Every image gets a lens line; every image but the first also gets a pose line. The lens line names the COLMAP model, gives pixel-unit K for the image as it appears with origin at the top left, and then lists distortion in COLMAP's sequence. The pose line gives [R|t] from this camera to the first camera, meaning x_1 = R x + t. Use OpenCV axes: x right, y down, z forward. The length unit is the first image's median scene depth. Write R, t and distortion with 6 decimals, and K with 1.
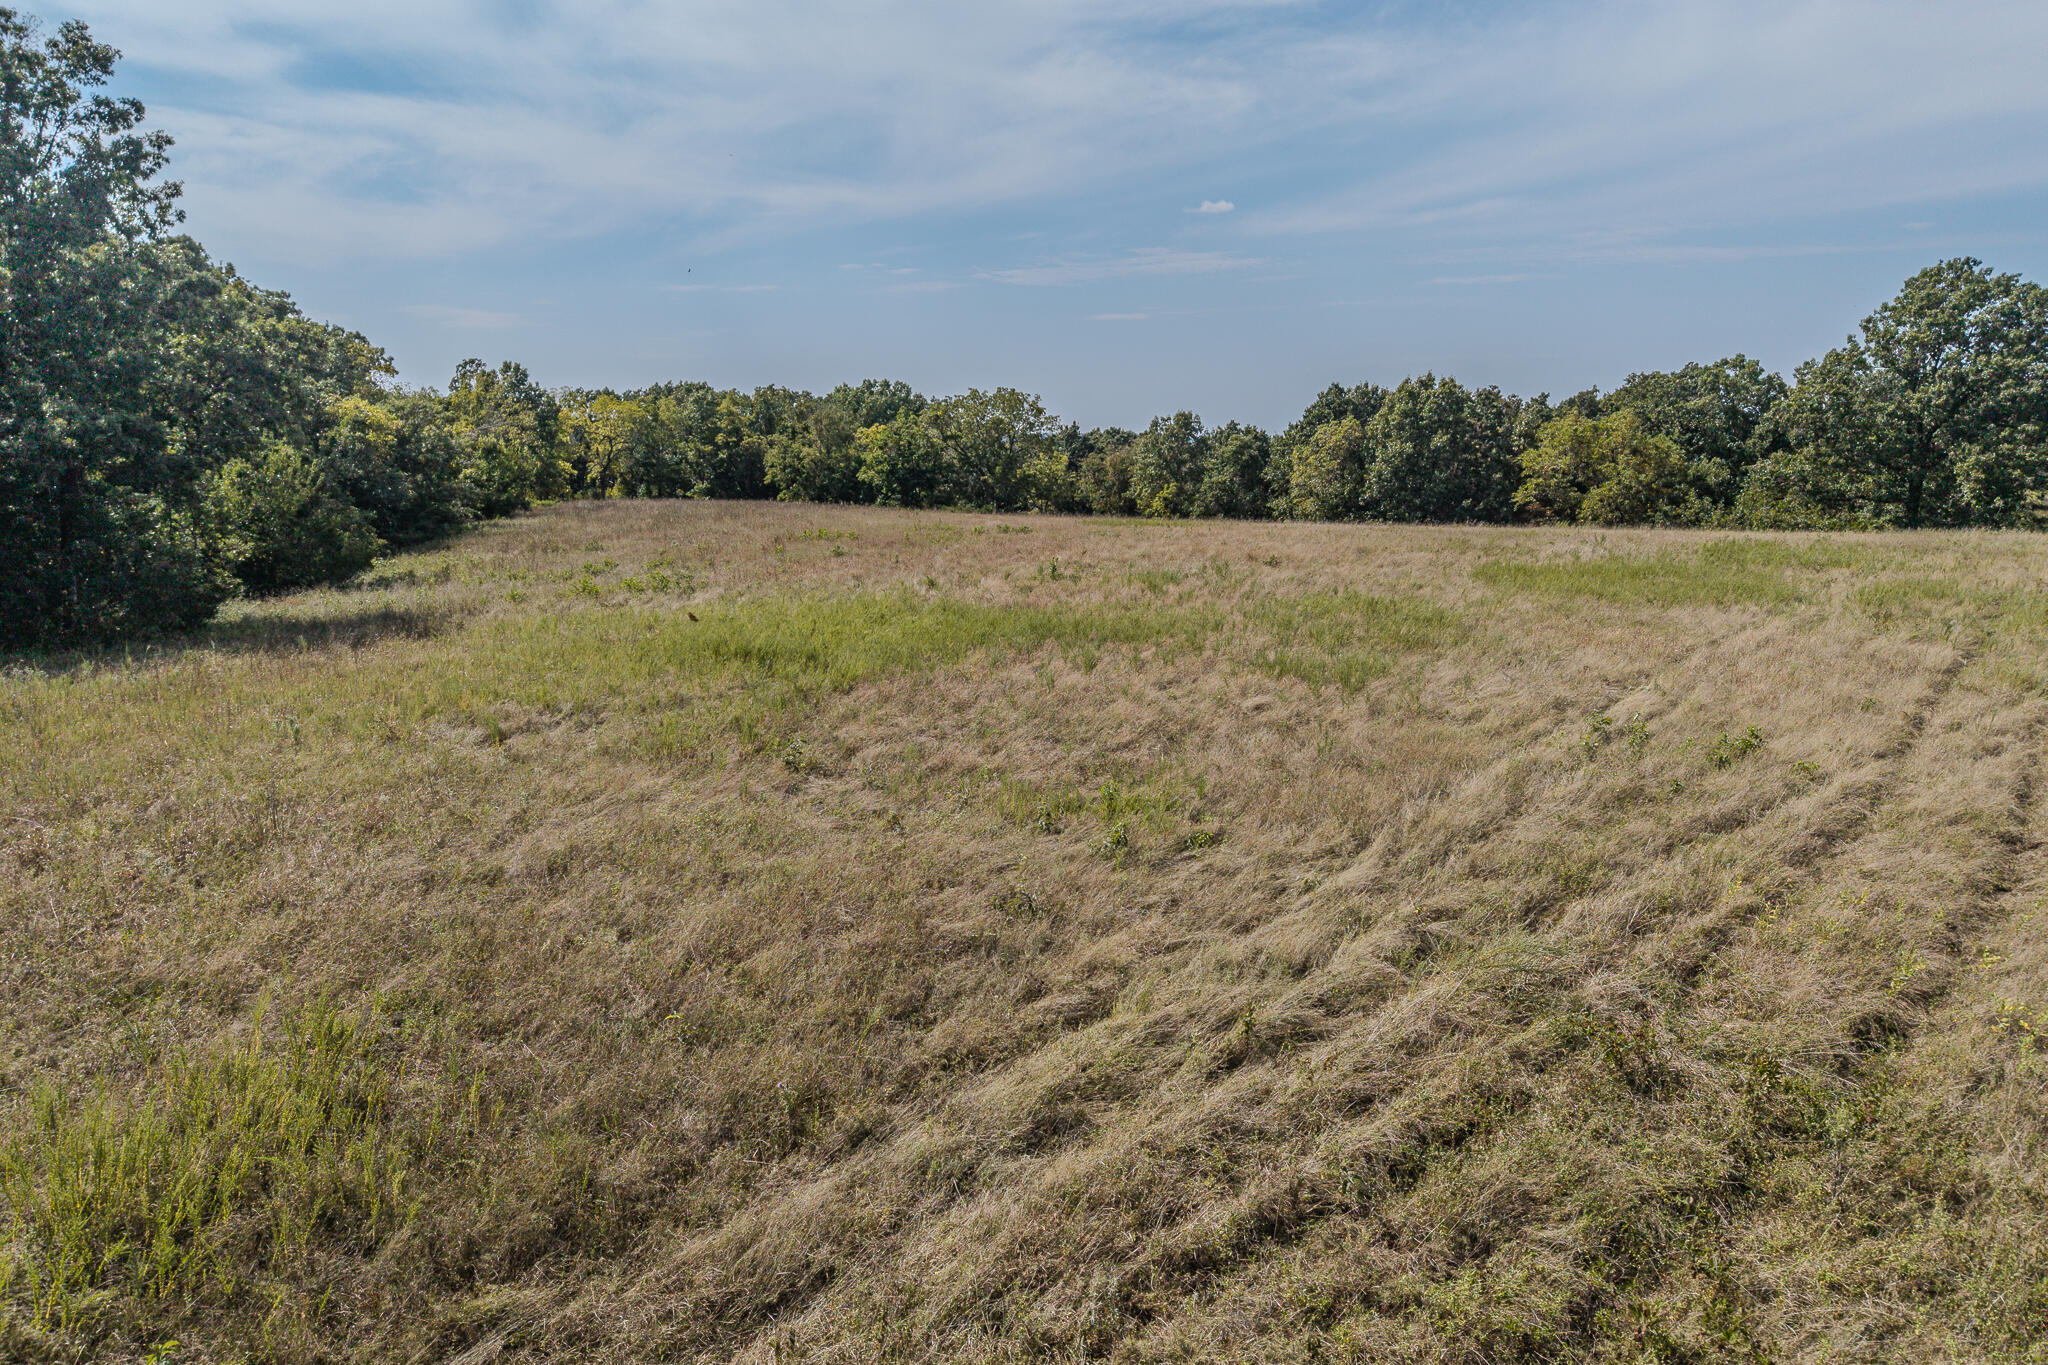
lens RADIAL K [[1359.7, 0, 1024.0], [0, 1359.7, 682.5], [0, 0, 1]] dist [0.033336, -0.039979]
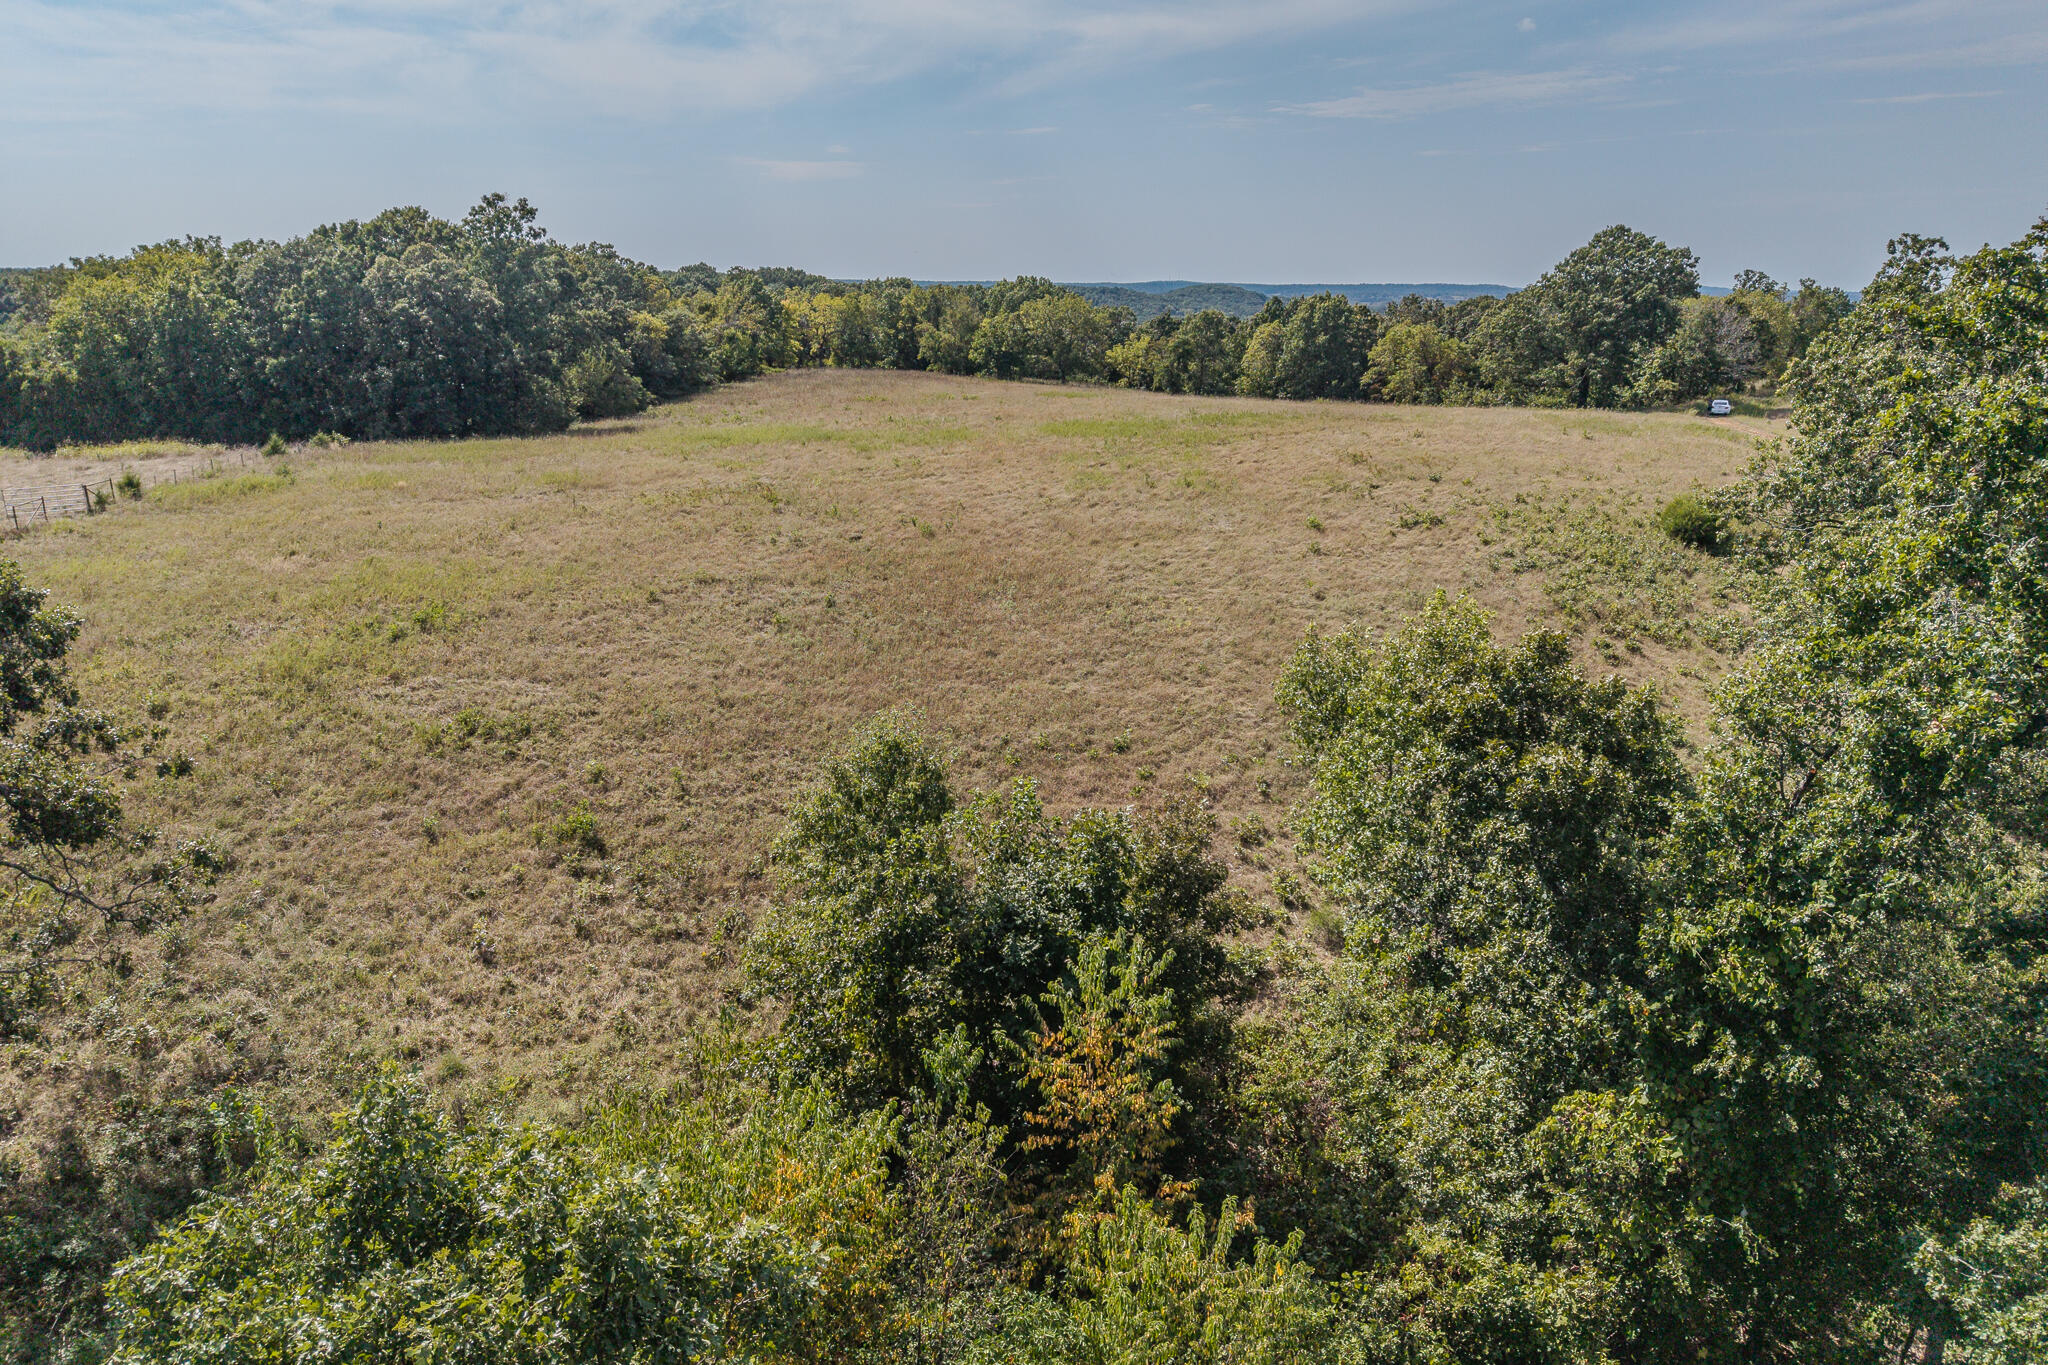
lens RADIAL K [[1359.7, 0, 1024.0], [0, 1359.7, 682.5], [0, 0, 1]] dist [0.033336, -0.039979]
pose [[0.974897, 0.062874, -0.213596, 0.318708], [-0.040813, 0.993510, 0.106170, 0.046939], [0.218885, -0.094788, 0.971136, -0.523394]]
